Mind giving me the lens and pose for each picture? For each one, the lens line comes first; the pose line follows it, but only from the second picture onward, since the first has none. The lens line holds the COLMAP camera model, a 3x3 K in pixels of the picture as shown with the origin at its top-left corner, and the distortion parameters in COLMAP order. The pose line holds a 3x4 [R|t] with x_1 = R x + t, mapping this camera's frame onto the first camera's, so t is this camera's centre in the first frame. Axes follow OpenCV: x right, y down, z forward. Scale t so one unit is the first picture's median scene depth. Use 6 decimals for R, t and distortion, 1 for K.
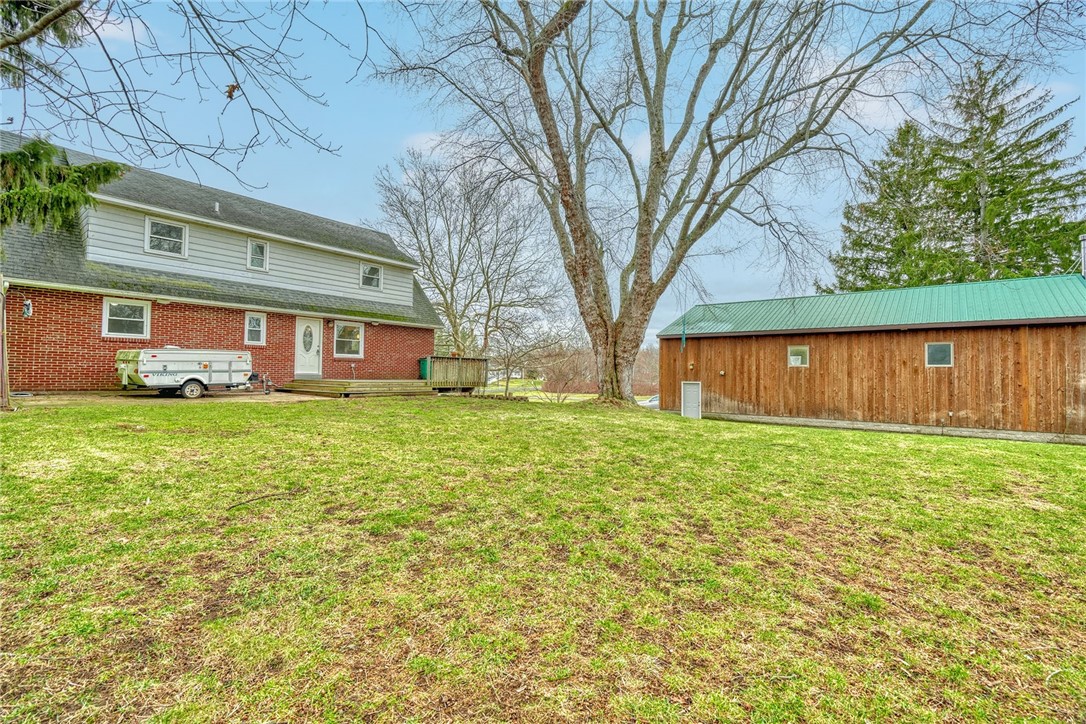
lens RADIAL K [[498.9, 0, 544.6], [0, 498.9, 362.0], [0, 0, 1]] dist [-0.001157, -0.000041]
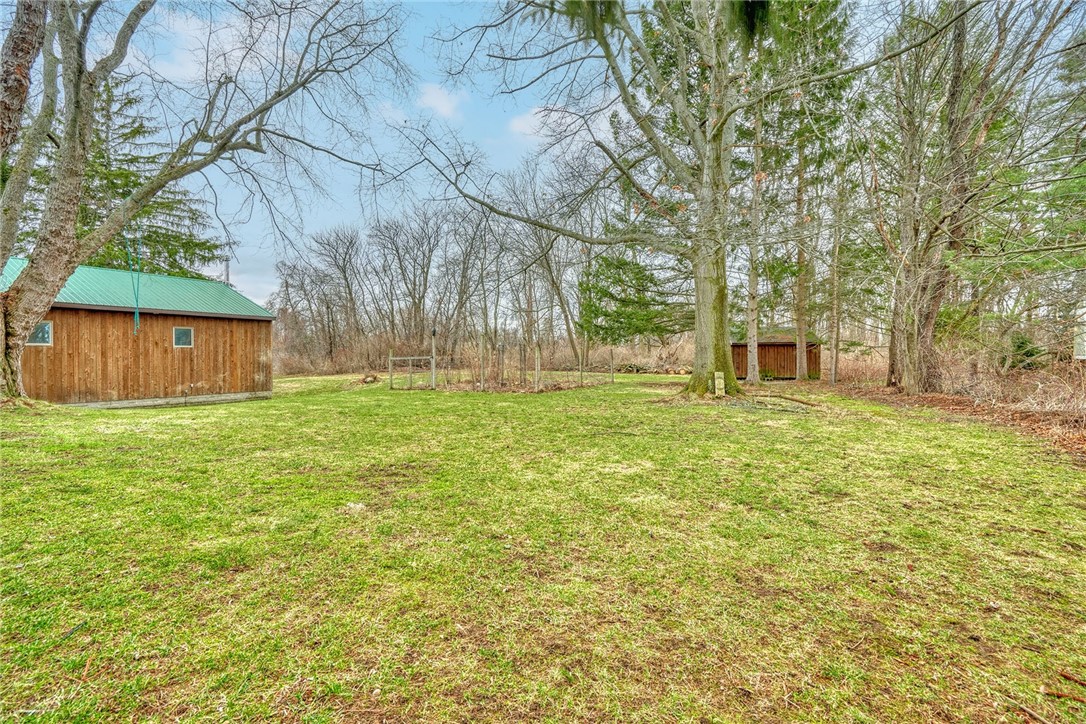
lens RADIAL K [[498.9, 0, 542.7], [0, 498.9, 361.8], [0, 0, 1]] dist [-0.001157, -0.000041]
pose [[-0.199822, -0.029581, 0.979386, -0.552885], [-0.031265, 0.999228, 0.023801, -0.011043], [-0.979333, -0.025864, -0.200592, 0.380160]]
